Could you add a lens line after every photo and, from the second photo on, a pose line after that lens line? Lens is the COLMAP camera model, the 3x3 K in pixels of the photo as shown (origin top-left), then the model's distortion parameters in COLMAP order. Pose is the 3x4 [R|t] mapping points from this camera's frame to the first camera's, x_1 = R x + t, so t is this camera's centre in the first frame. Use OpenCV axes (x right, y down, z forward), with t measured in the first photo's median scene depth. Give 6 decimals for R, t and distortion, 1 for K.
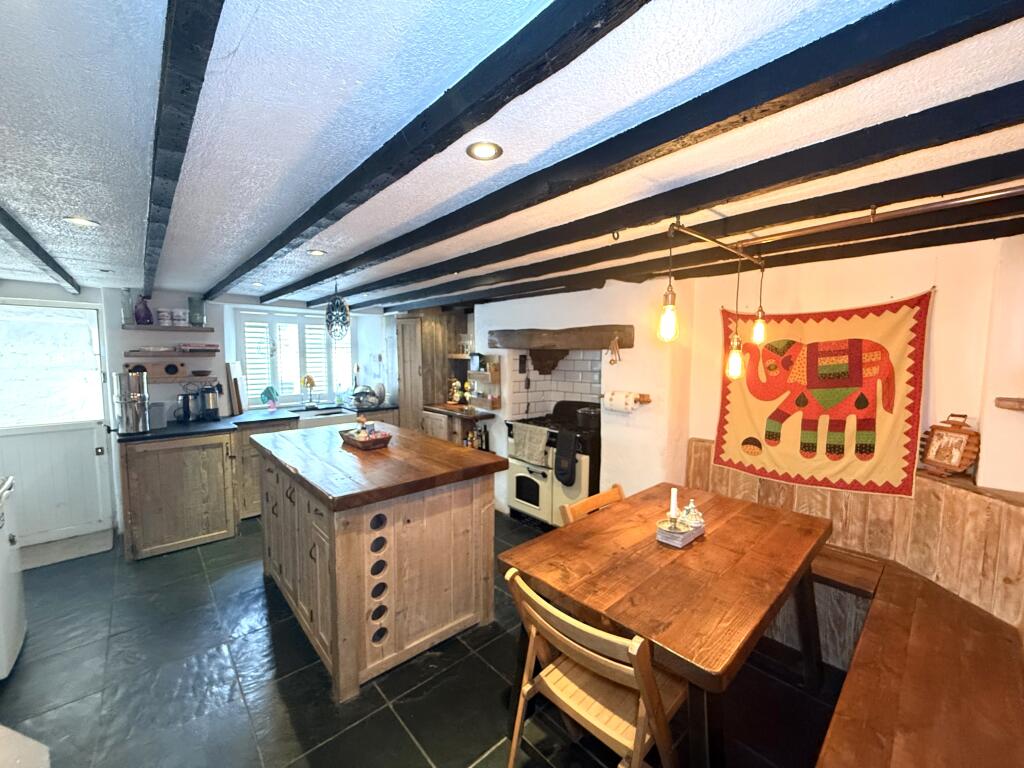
lens RADIAL K [[406.5, 0, 511.2], [0, 406.5, 385.3], [0, 0, 1]] dist [-0.004072, -0.000373]
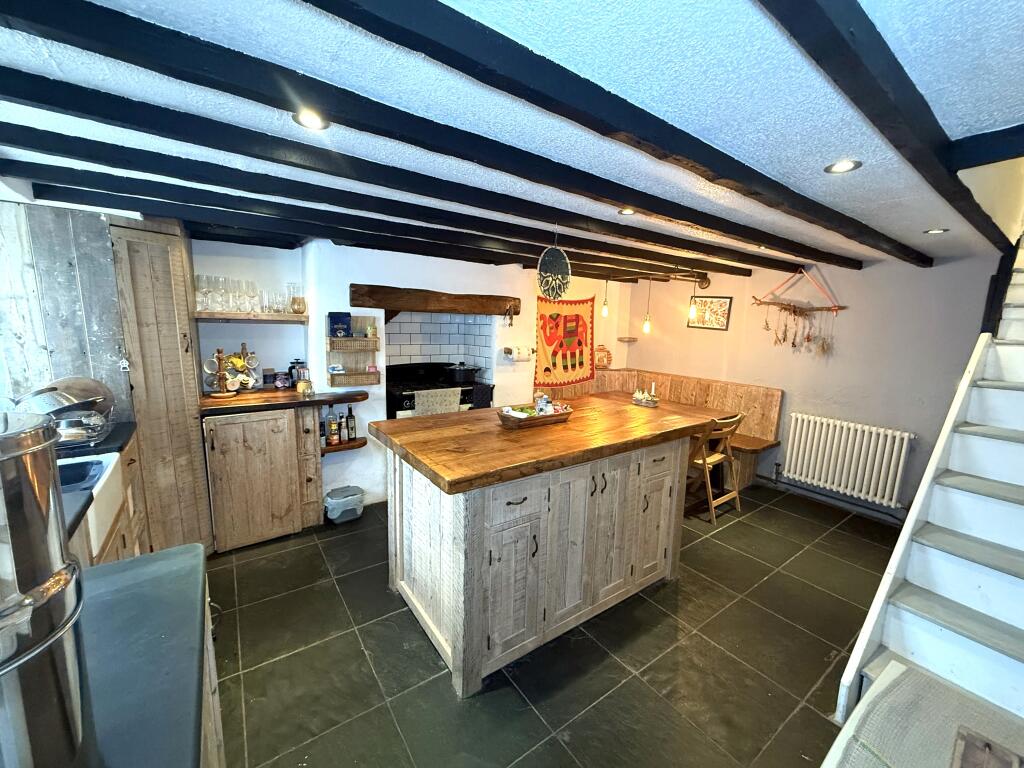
lens RADIAL K [[406.5, 0, 509.1], [0, 406.5, 387.2], [0, 0, 1]] dist [-0.004072, -0.000373]
pose [[0.124861, -0.158368, 0.979454, -1.302719], [0.047309, 0.987006, 0.153558, -0.074341], [-0.991046, 0.027164, 0.130731, 1.007117]]
